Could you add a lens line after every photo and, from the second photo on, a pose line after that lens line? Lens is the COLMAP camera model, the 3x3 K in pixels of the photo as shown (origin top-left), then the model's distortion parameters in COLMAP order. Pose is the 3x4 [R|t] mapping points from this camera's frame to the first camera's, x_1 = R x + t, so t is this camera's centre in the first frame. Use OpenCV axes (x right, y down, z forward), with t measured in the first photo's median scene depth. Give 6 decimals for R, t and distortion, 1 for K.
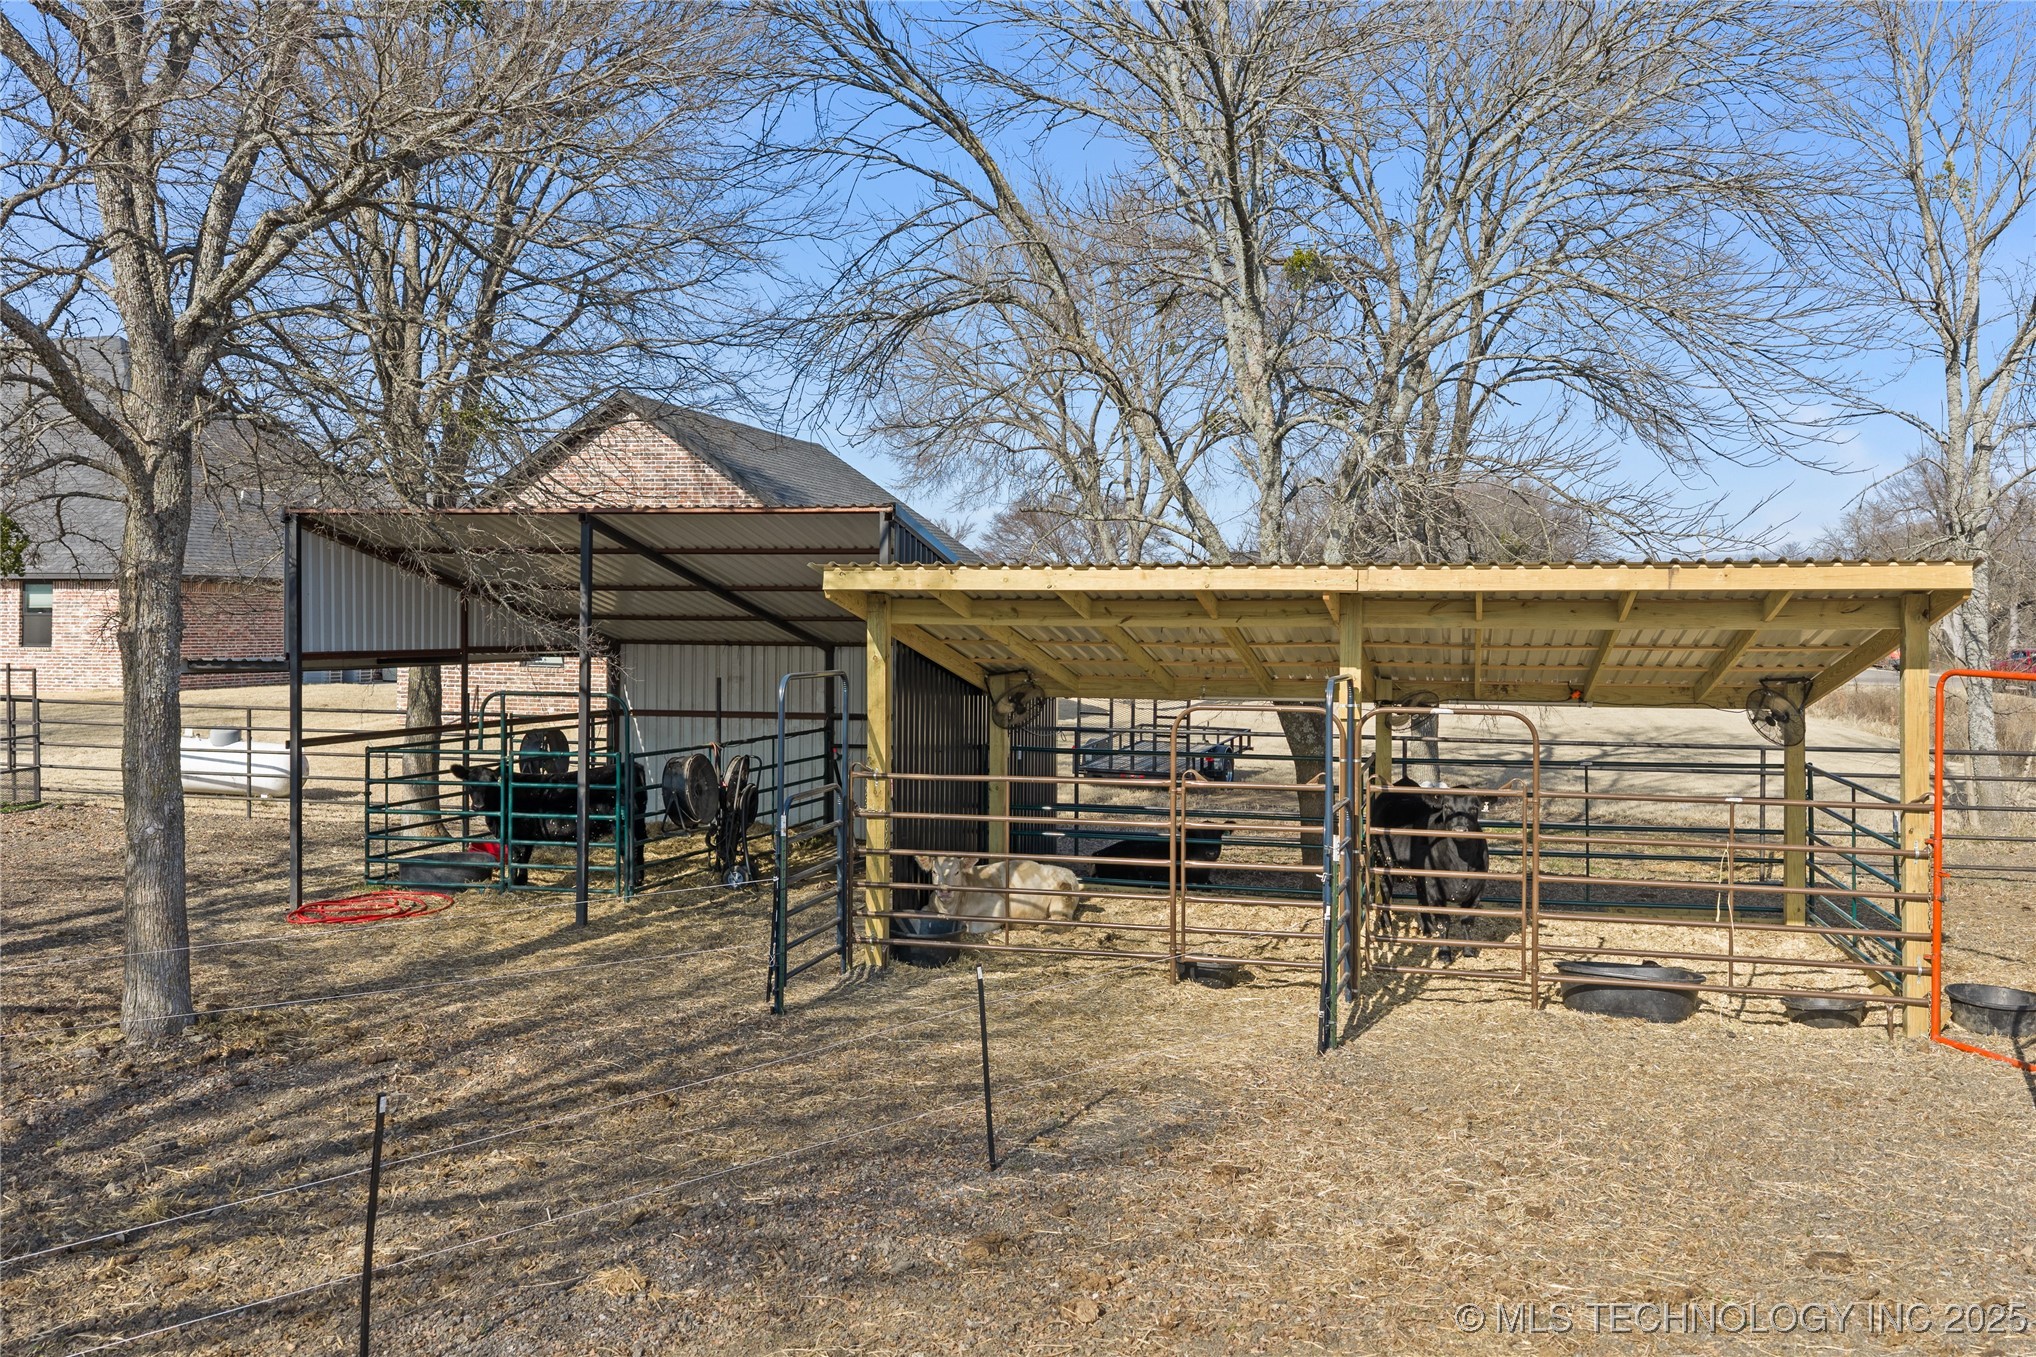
lens RADIAL K [[1653.5, 0, 1018.0], [0, 1653.5, 678.5], [0, 0, 1]] dist [0.013064, -0.004217]
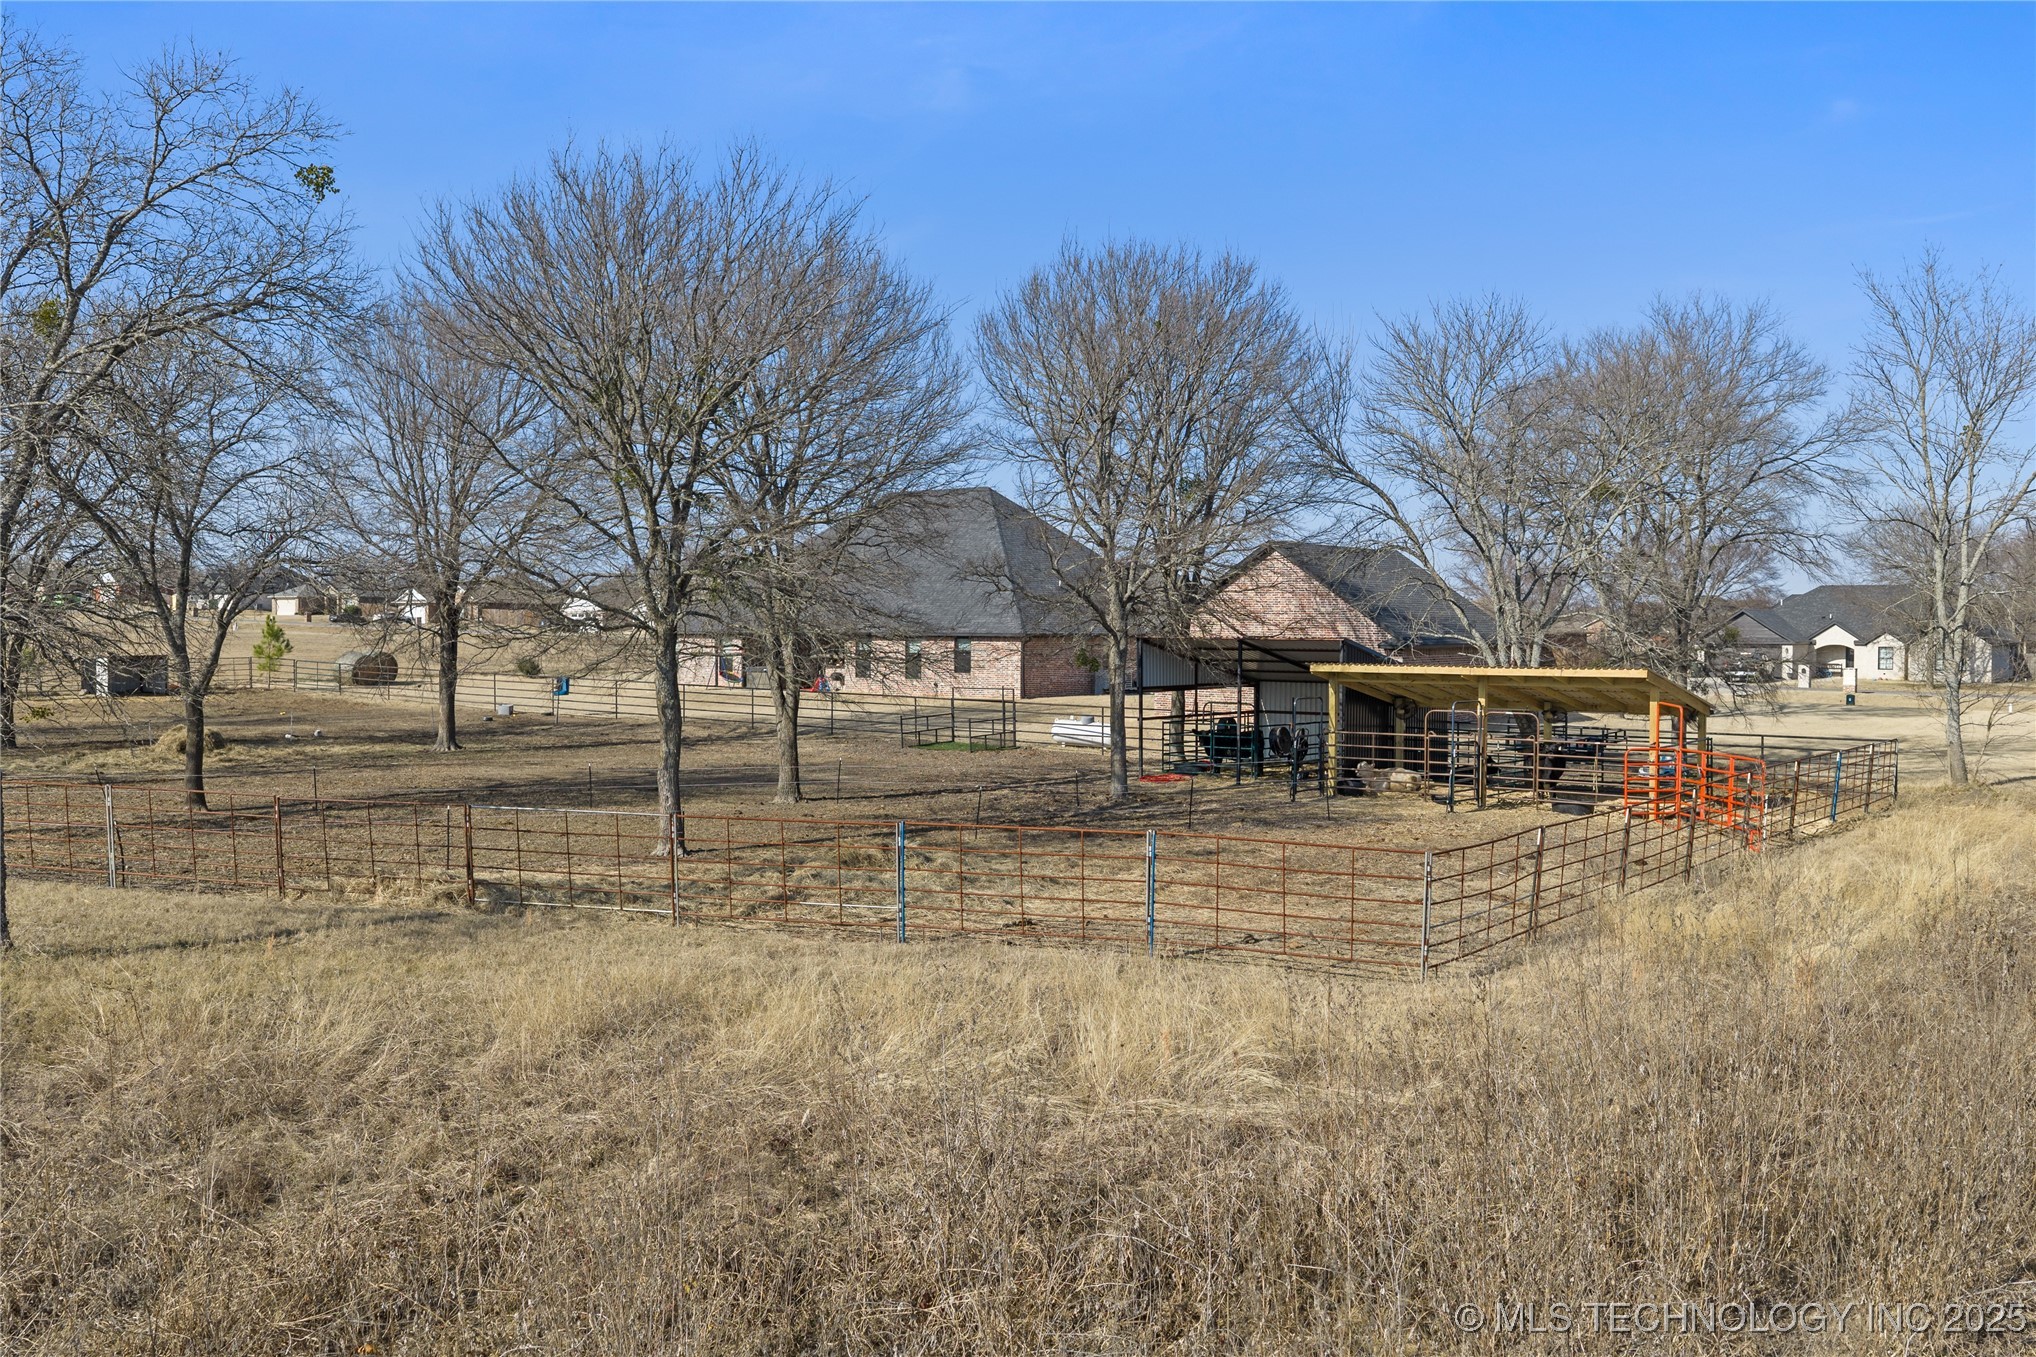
lens RADIAL K [[1653.5, 0, 1018.0], [0, 1653.5, 678.5], [0, 0, 1]] dist [0.013064, -0.004217]
pose [[0.917336, 0.010780, -0.397967, 0.452069], [-0.013901, 0.999891, -0.004959, -0.011831], [0.397870, 0.010081, 0.917386, -1.532970]]
